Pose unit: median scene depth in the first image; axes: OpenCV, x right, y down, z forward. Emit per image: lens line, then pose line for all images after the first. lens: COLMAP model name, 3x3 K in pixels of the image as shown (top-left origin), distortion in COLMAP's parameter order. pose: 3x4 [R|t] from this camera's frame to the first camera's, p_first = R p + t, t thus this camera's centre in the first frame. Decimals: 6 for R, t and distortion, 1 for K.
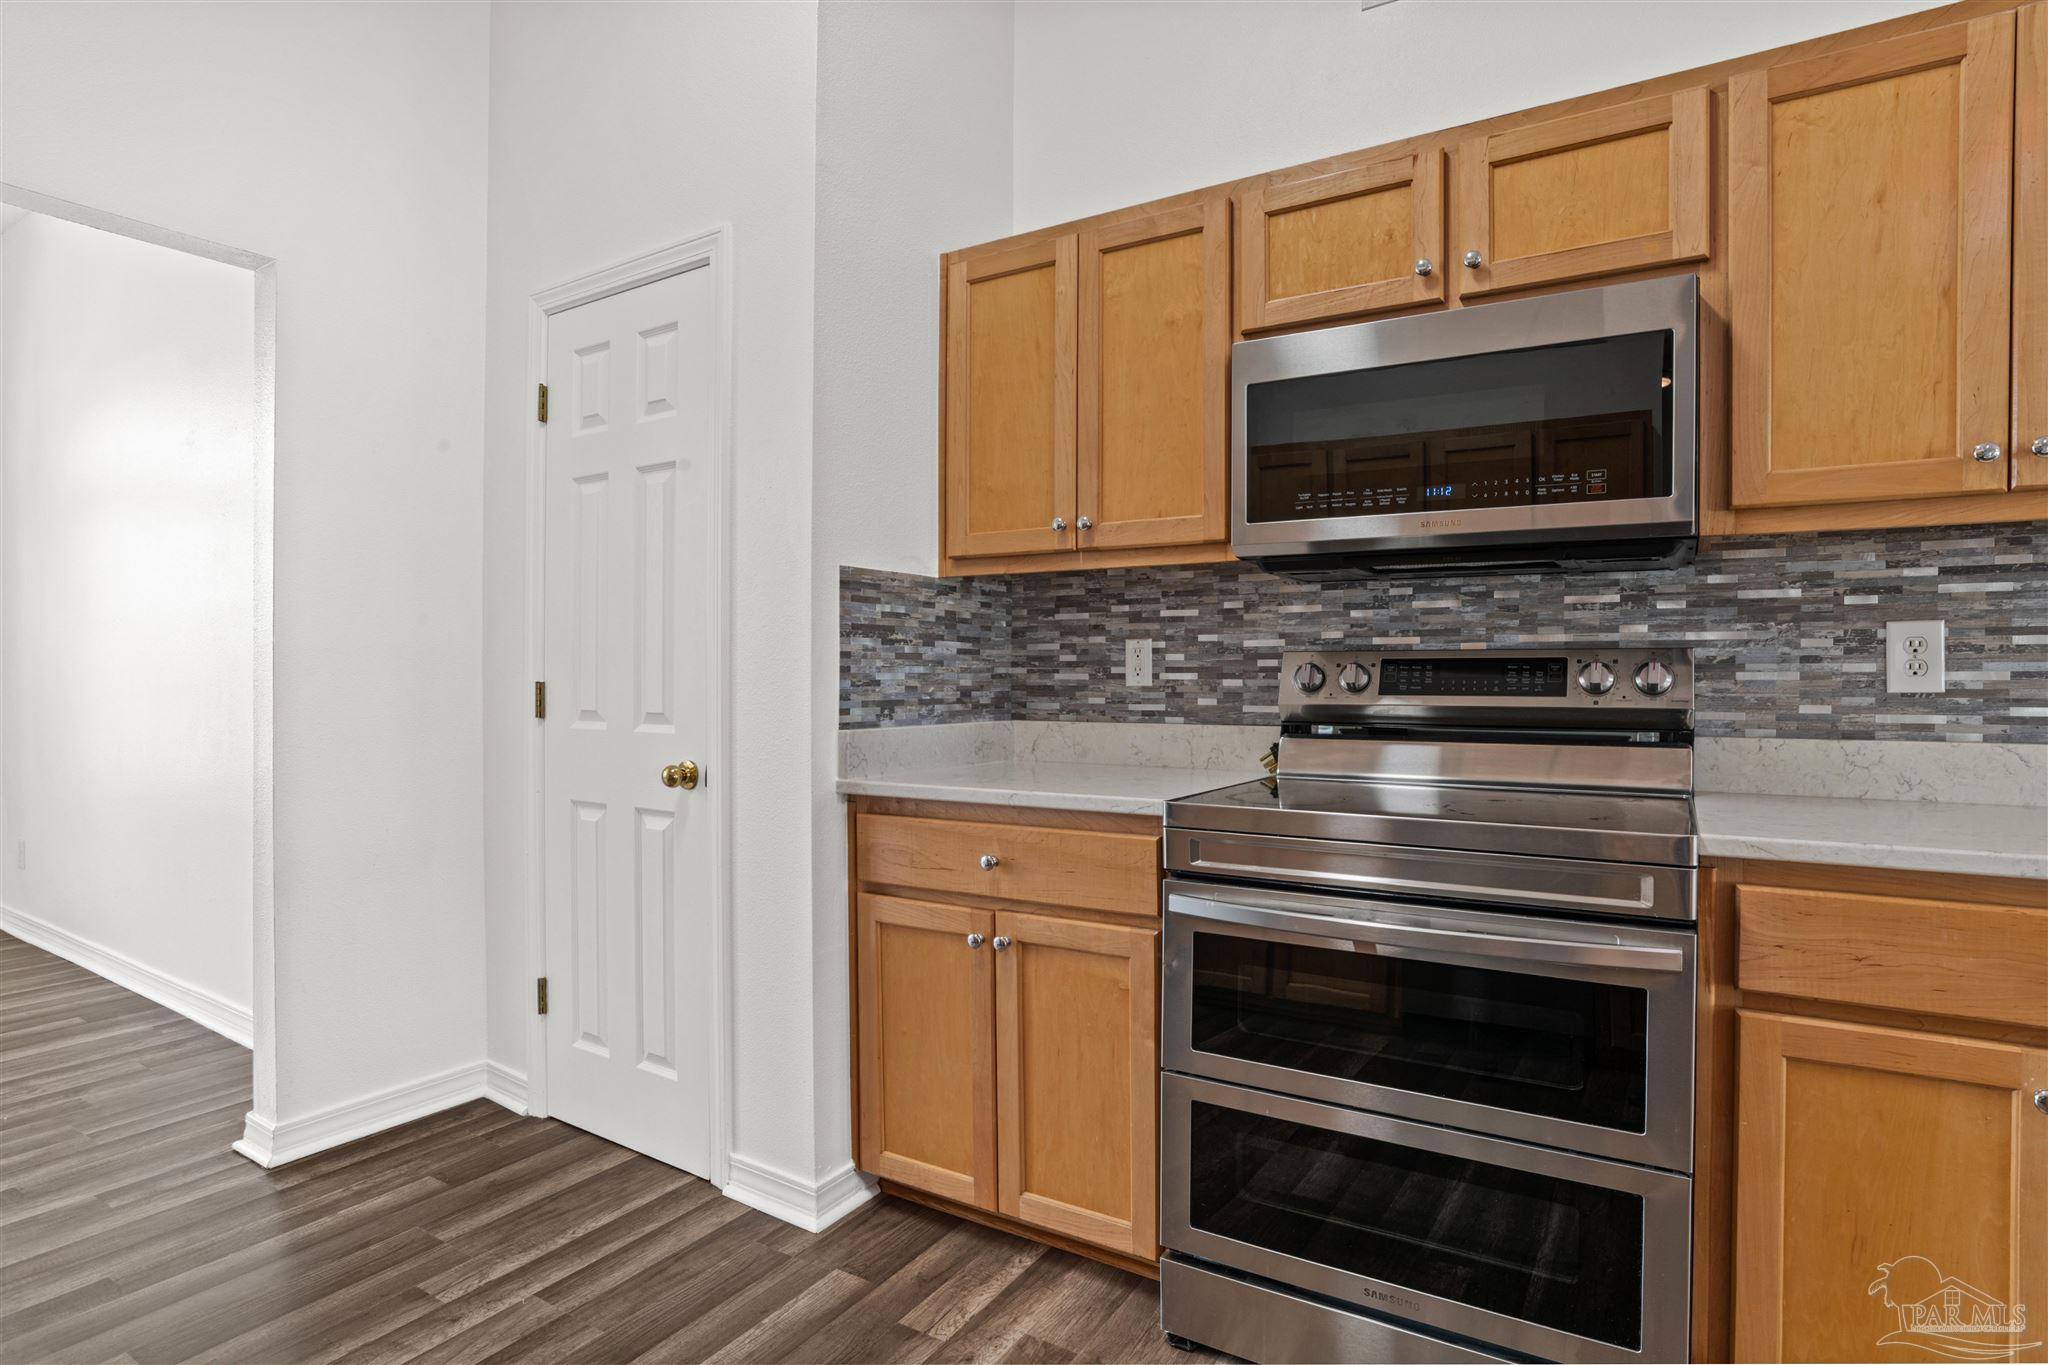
lens RADIAL K [[1055.9, 0, 1025.4], [0, 1055.9, 683.0], [0, 0, 1]] dist [-0.021686, 0.000530]
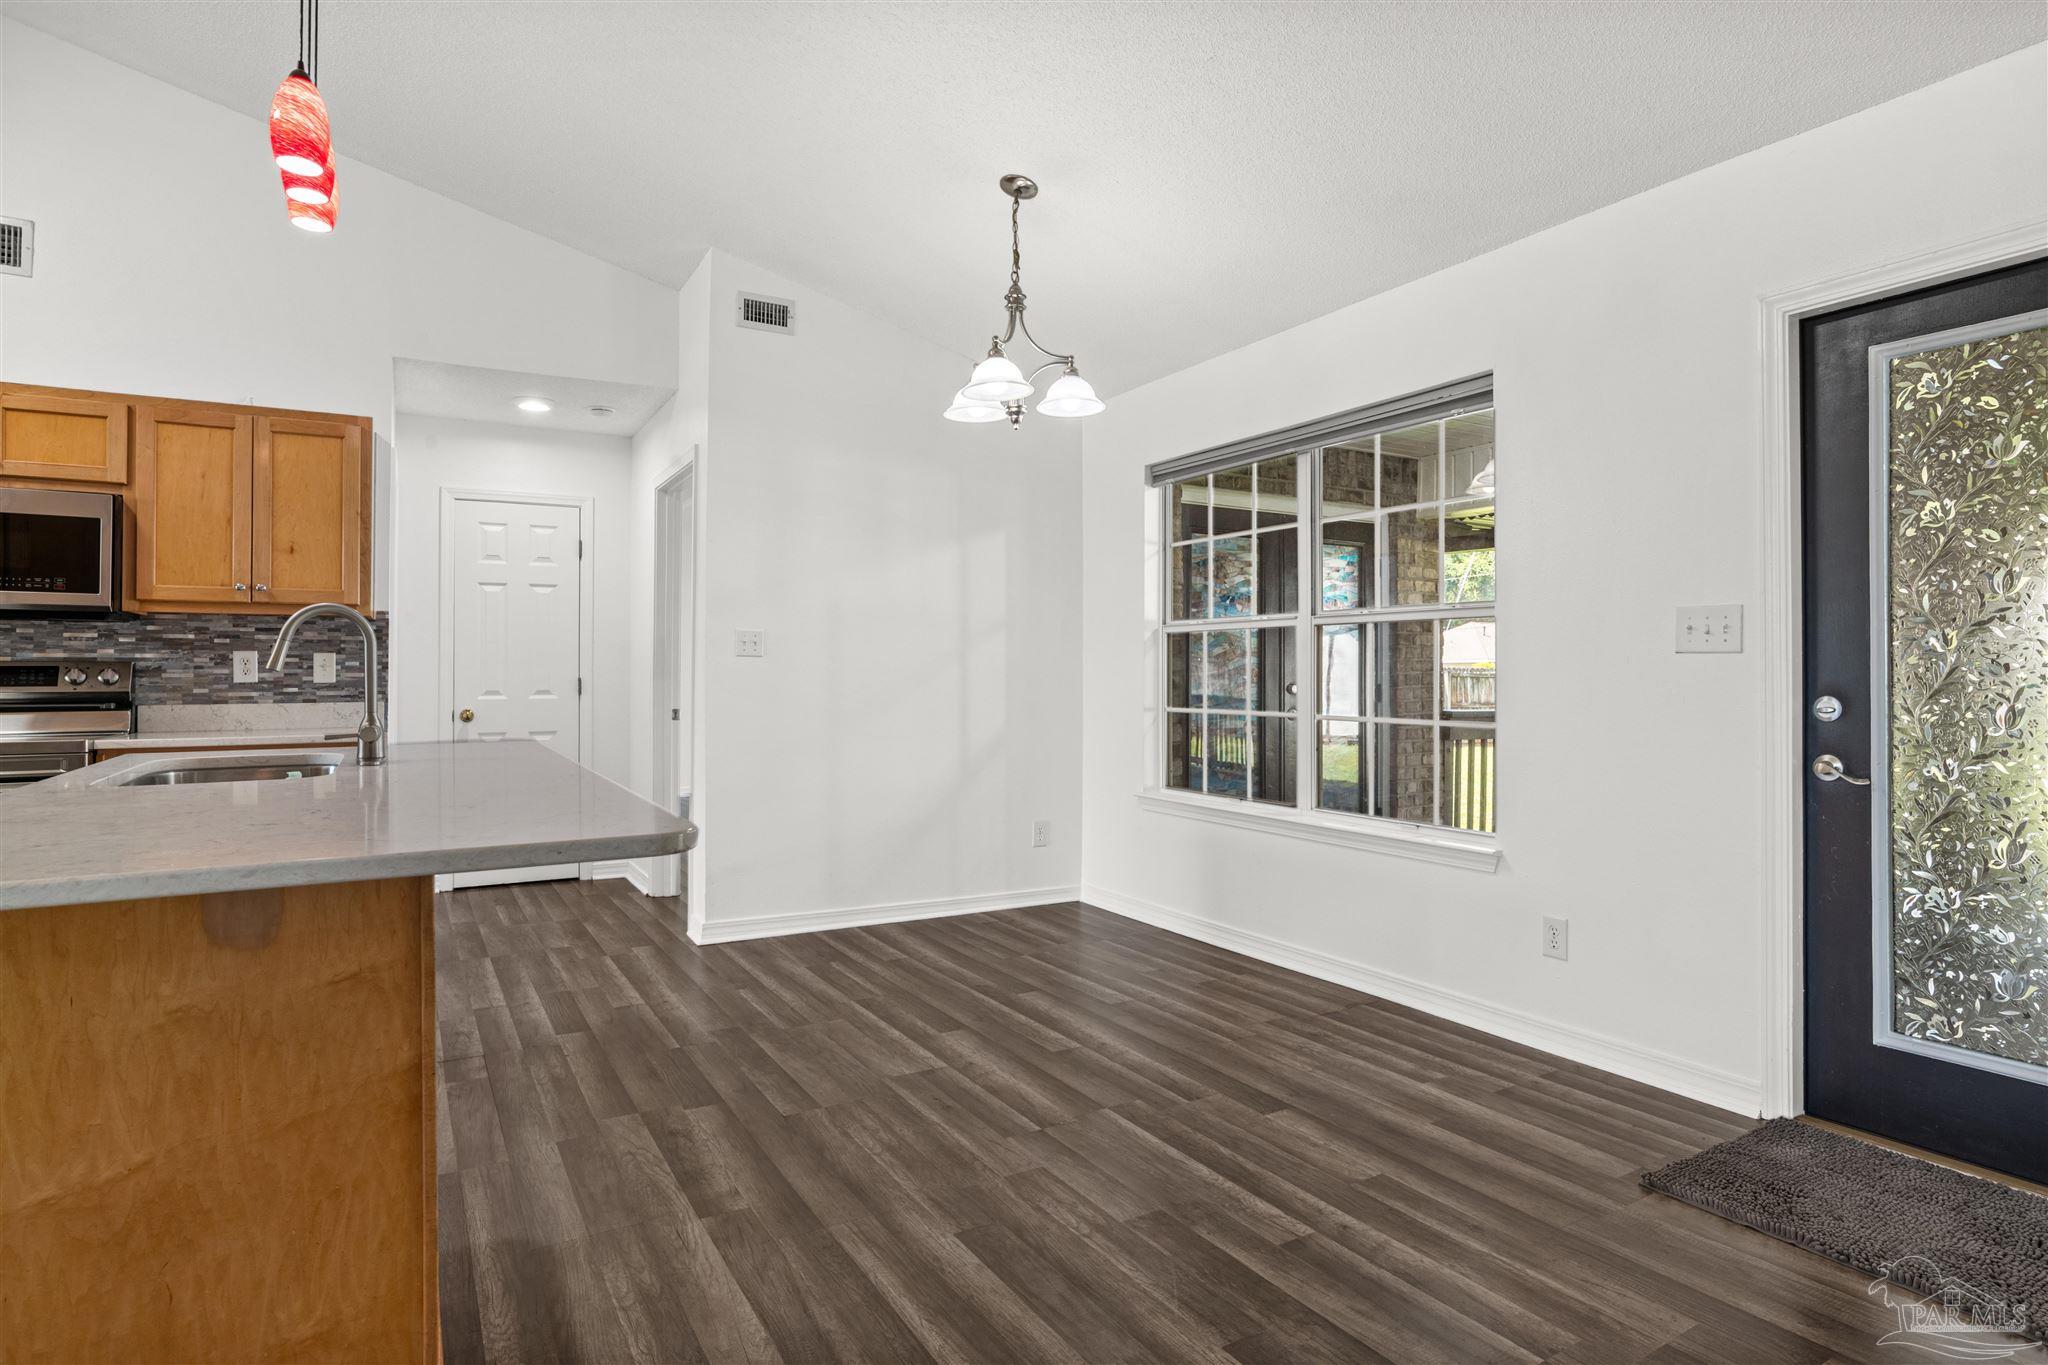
lens RADIAL K [[1055.9, 0, 1031.5], [0, 1055.9, 672.8], [0, 0, 1]] dist [-0.021686, 0.000530]
pose [[0.467025, -0.000568, 0.884244, -0.345431], [0.009387, 0.999947, -0.004316, 0.013590], [-0.884195, 0.010315, 0.467005, -1.530764]]
